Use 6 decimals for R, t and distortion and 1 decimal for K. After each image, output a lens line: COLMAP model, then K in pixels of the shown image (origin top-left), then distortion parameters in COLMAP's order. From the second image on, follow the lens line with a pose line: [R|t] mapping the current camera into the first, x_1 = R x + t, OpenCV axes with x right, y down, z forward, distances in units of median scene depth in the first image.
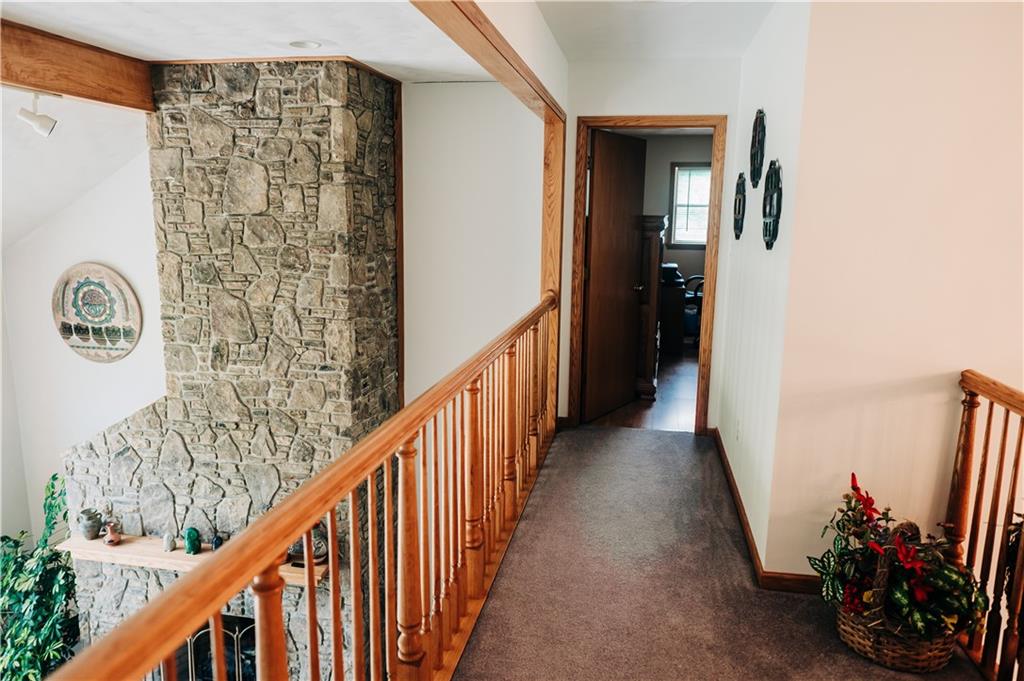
lens RADIAL K [[700.4, 0, 512.0], [0, 700.4, 340.5], [0, 0, 1]] dist [0.000176, -0.001833]
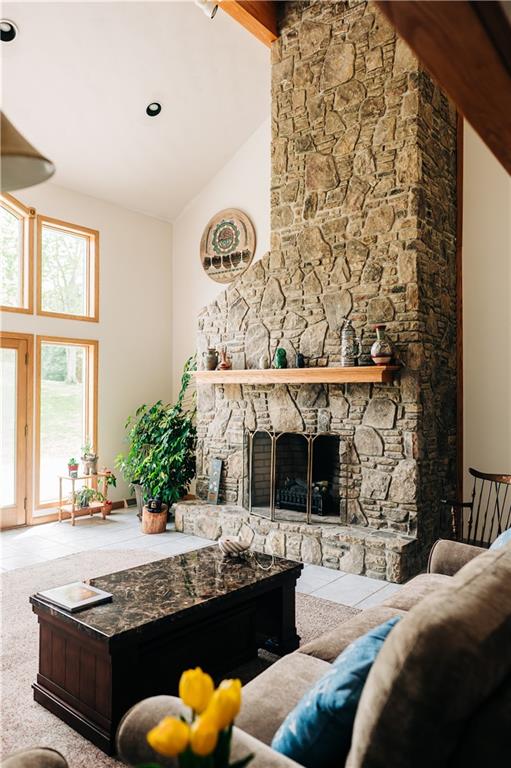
lens RADIAL K [[554.5, 0, 255.5], [0, 554.5, 384.0], [0, 0, 1]] dist [0.003363, -0.000207]
pose [[0.889828, -0.014409, -0.456068, -0.052066], [-0.073375, 0.981975, -0.174186, 0.489593], [0.450357, 0.188459, 0.872732, 0.136980]]
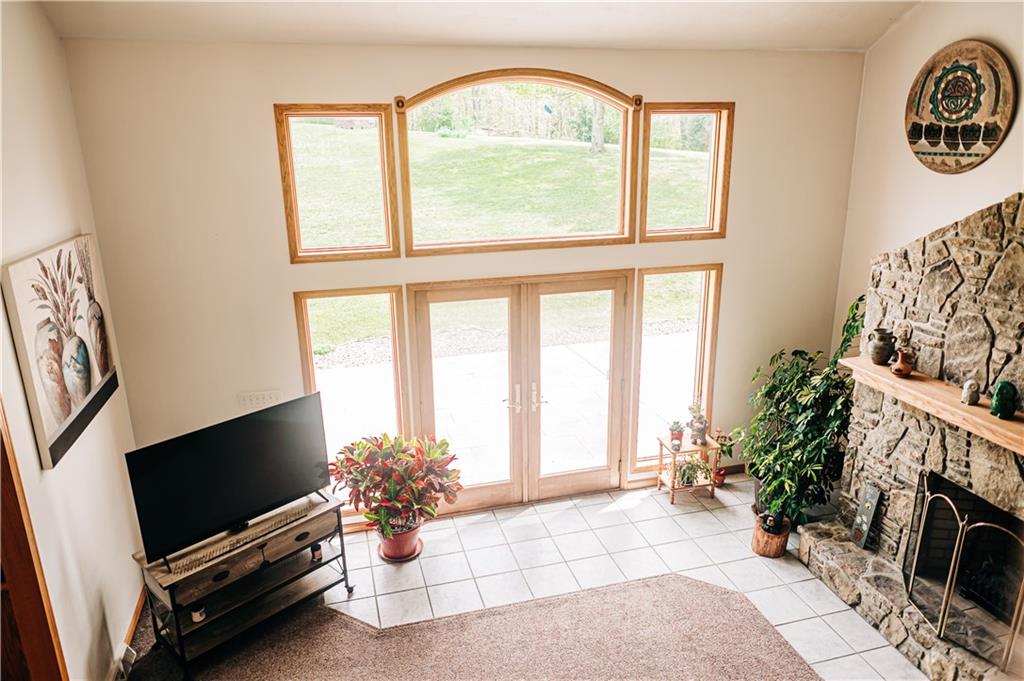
lens RADIAL K [[700.4, 0, 512.0], [0, 700.4, 340.5], [0, 0, 1]] dist [0.000176, -0.001833]
pose [[0.446506, 0.240381, -0.861887, -0.078996], [-0.137937, 0.970216, 0.199135, 0.151000], [0.884085, 0.029971, 0.466365, 0.219459]]
